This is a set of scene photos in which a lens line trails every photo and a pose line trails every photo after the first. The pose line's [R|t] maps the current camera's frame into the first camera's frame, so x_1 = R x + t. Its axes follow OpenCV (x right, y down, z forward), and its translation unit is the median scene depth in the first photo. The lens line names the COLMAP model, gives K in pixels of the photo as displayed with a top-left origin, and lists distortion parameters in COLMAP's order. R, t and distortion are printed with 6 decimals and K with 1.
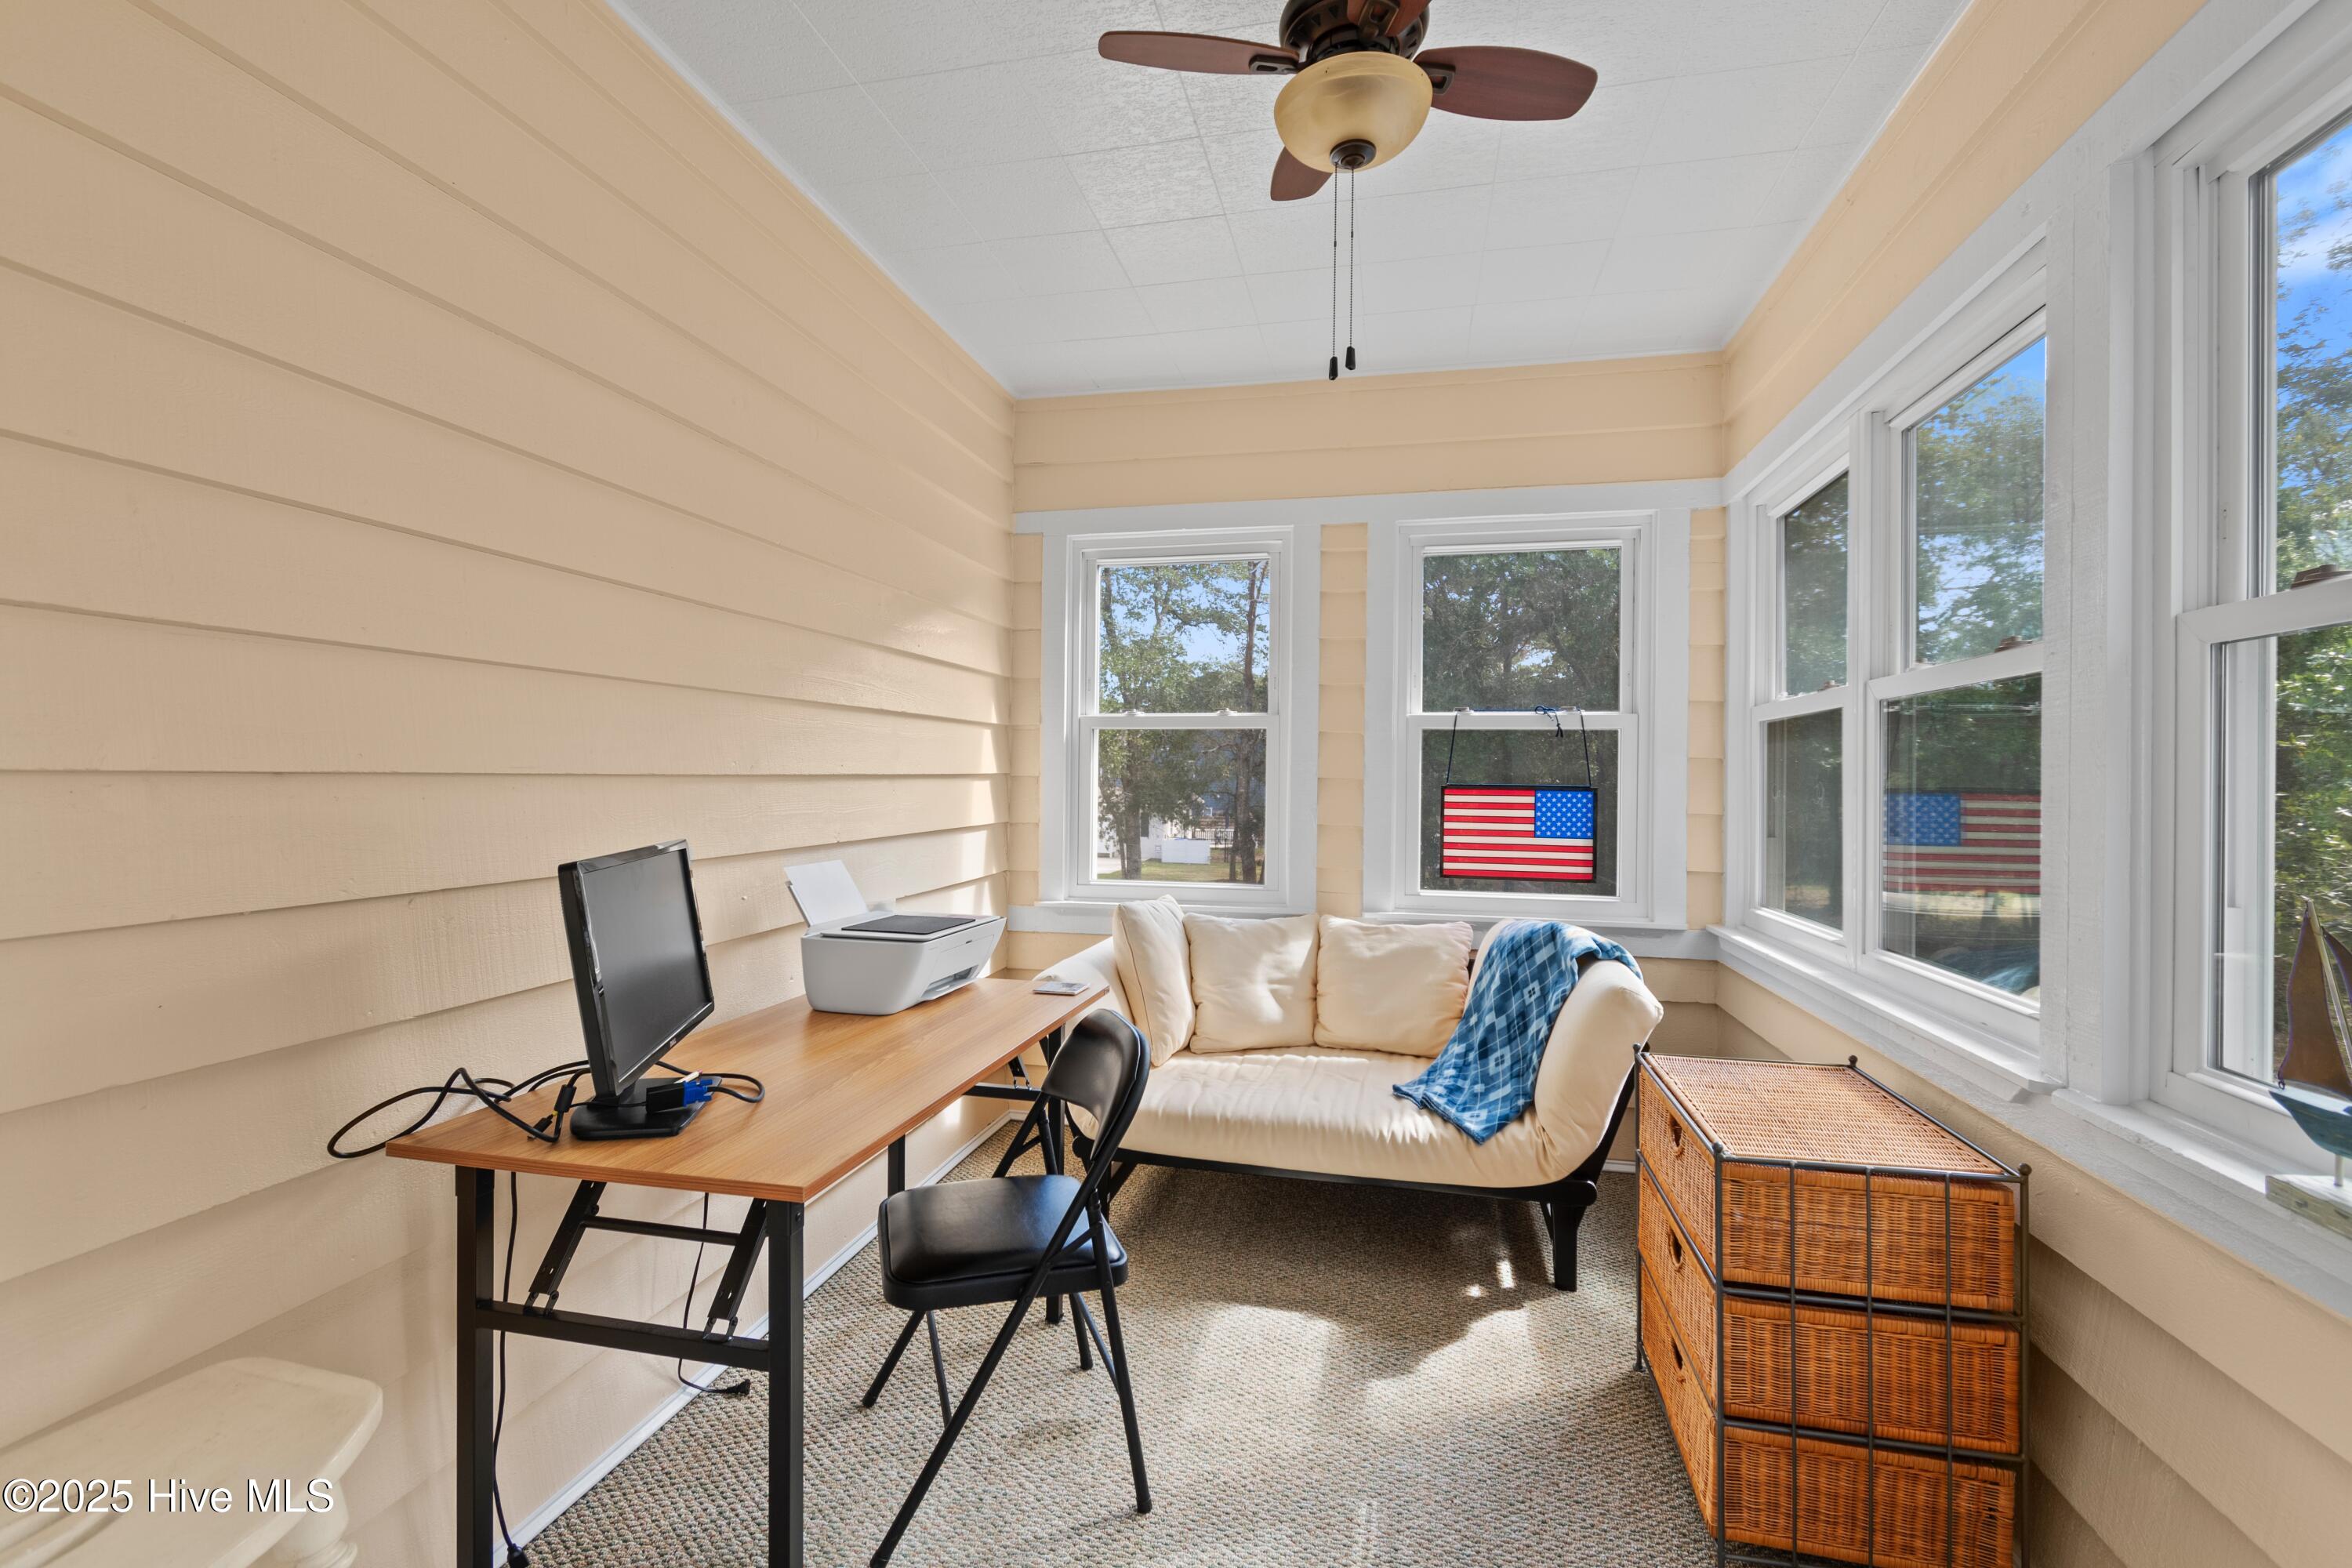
lens RADIAL K [[1037.2, 0, 1168.9], [0, 1037.2, 785.1], [0, 0, 1]] dist [0.003637, 0.000039]
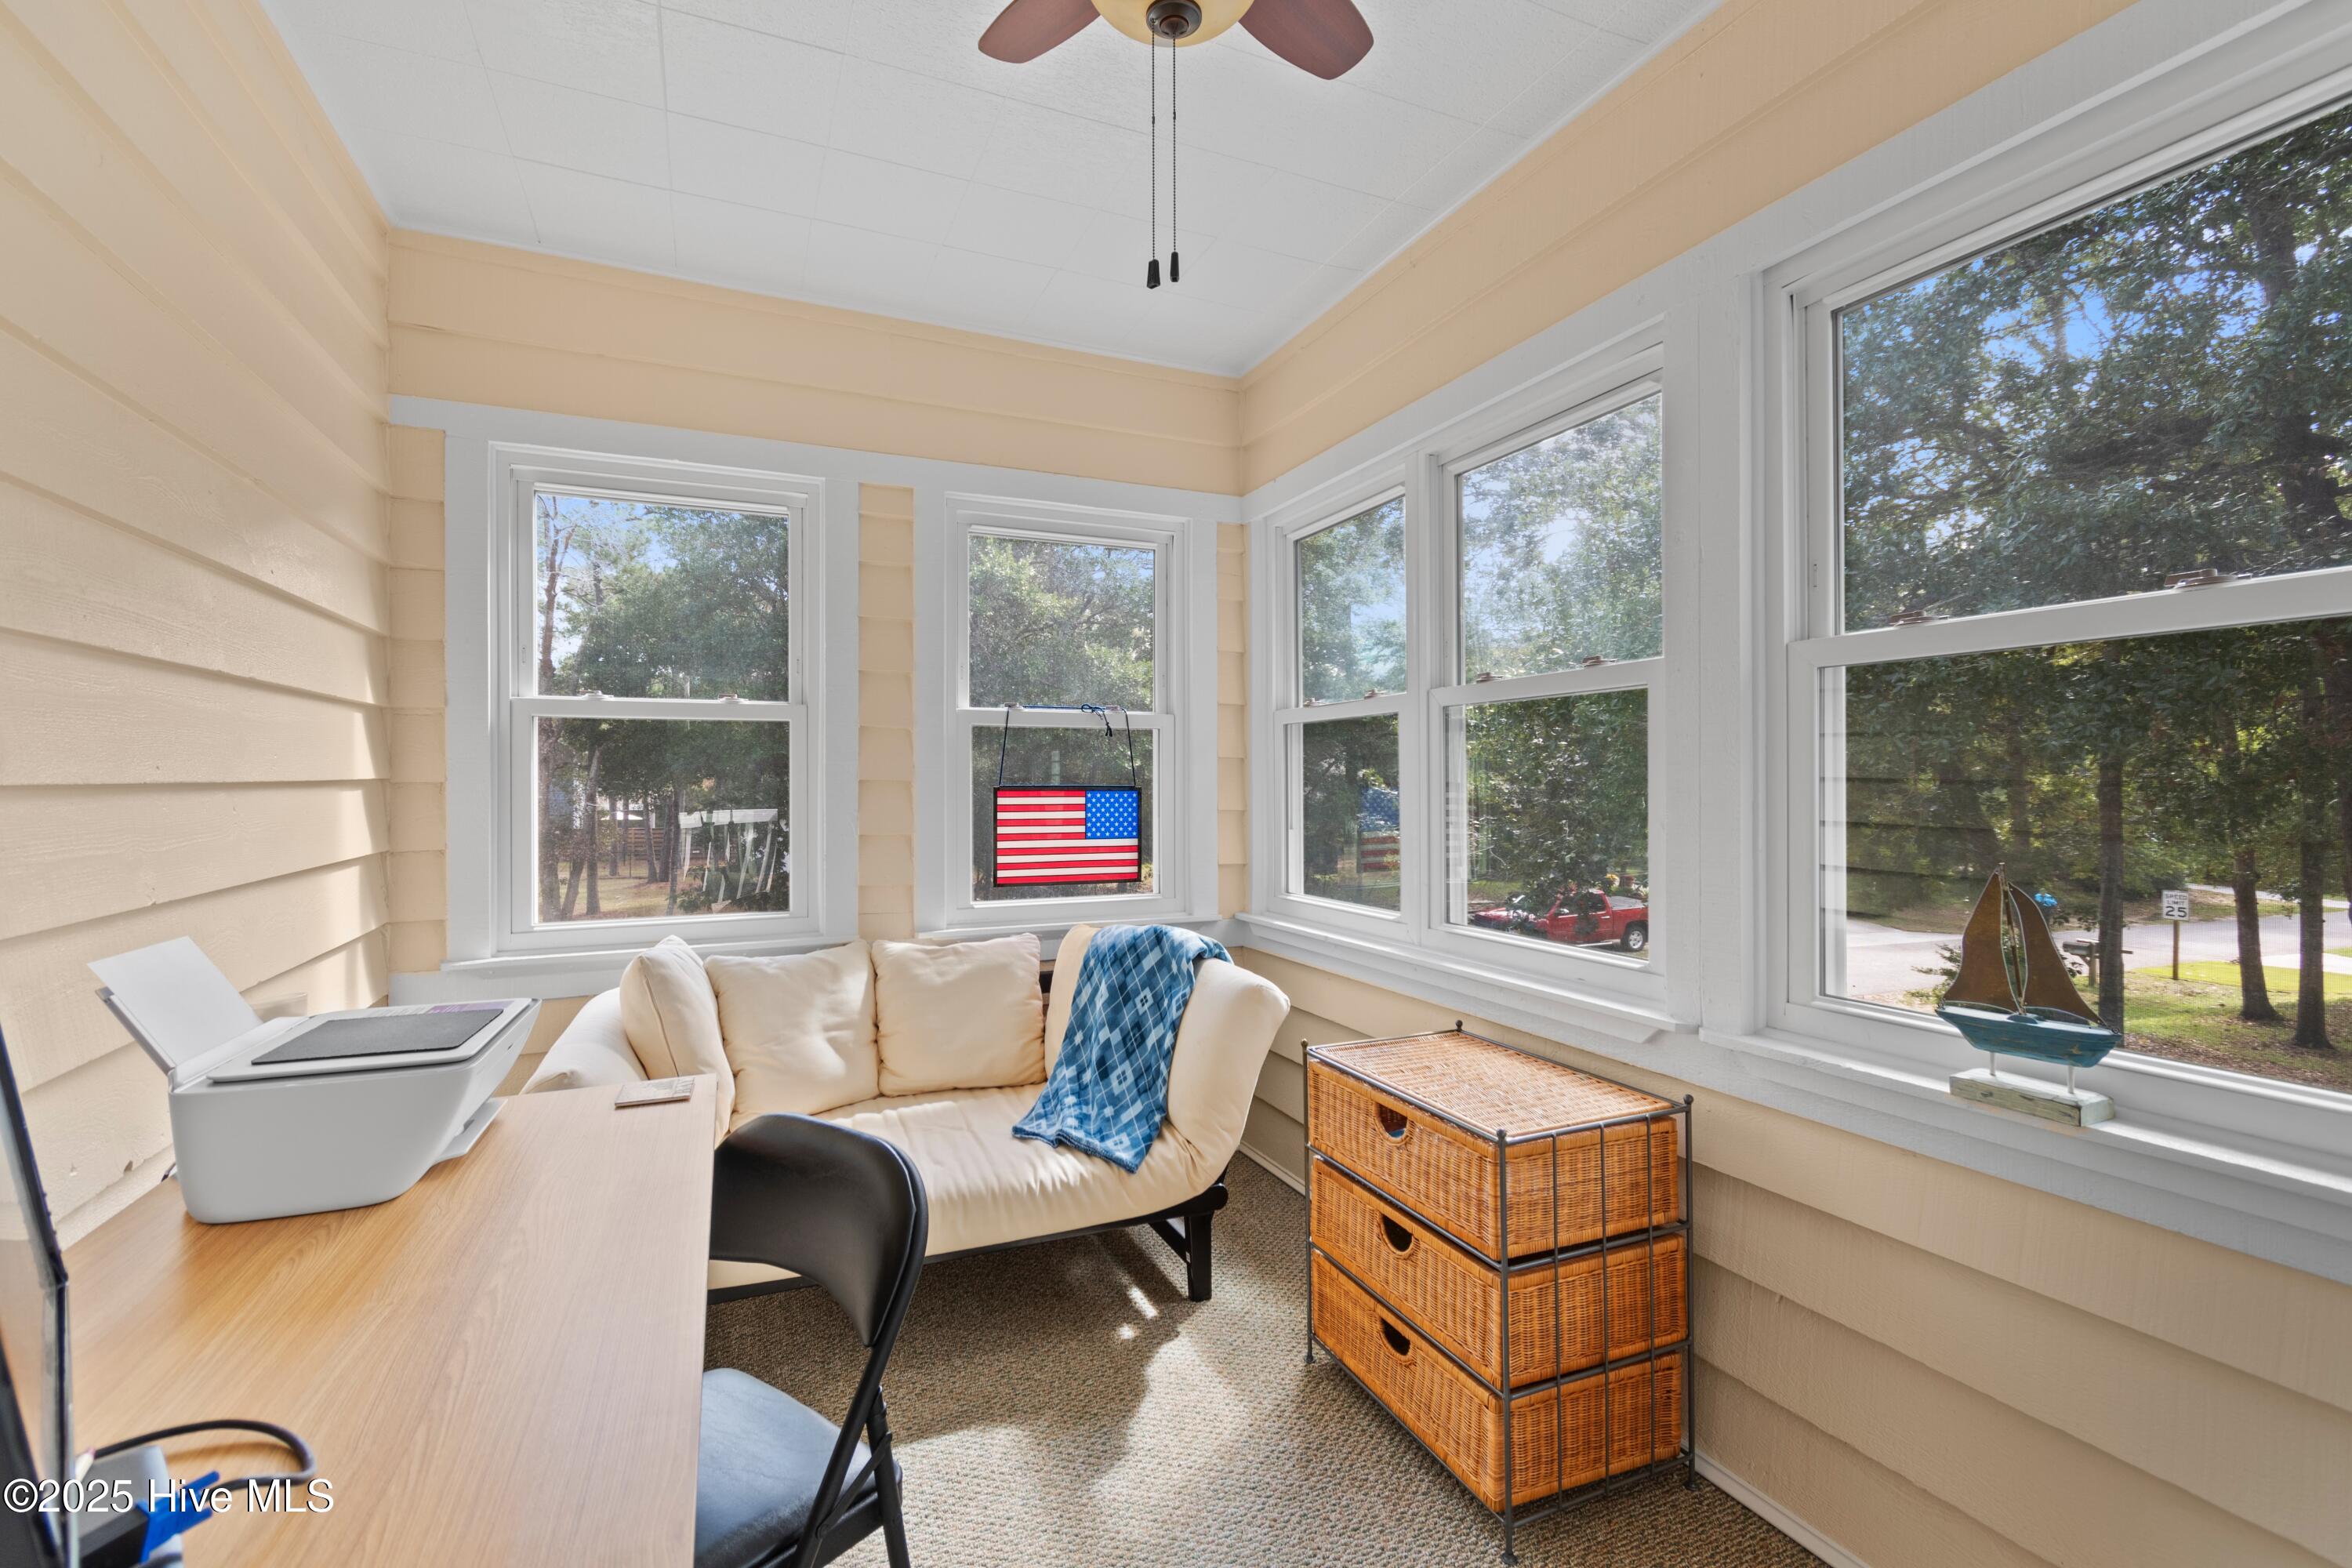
lens RADIAL K [[1034.0, 0, 1167.4], [0, 1034.0, 789.0], [0, 0, 1]] dist [0.004751, -0.004525]
pose [[0.805891, -0.015910, 0.591850, -0.197357], [0.014241, 0.999871, 0.007488, -0.003410], [-0.591893, 0.002394, 0.806013, 0.213512]]
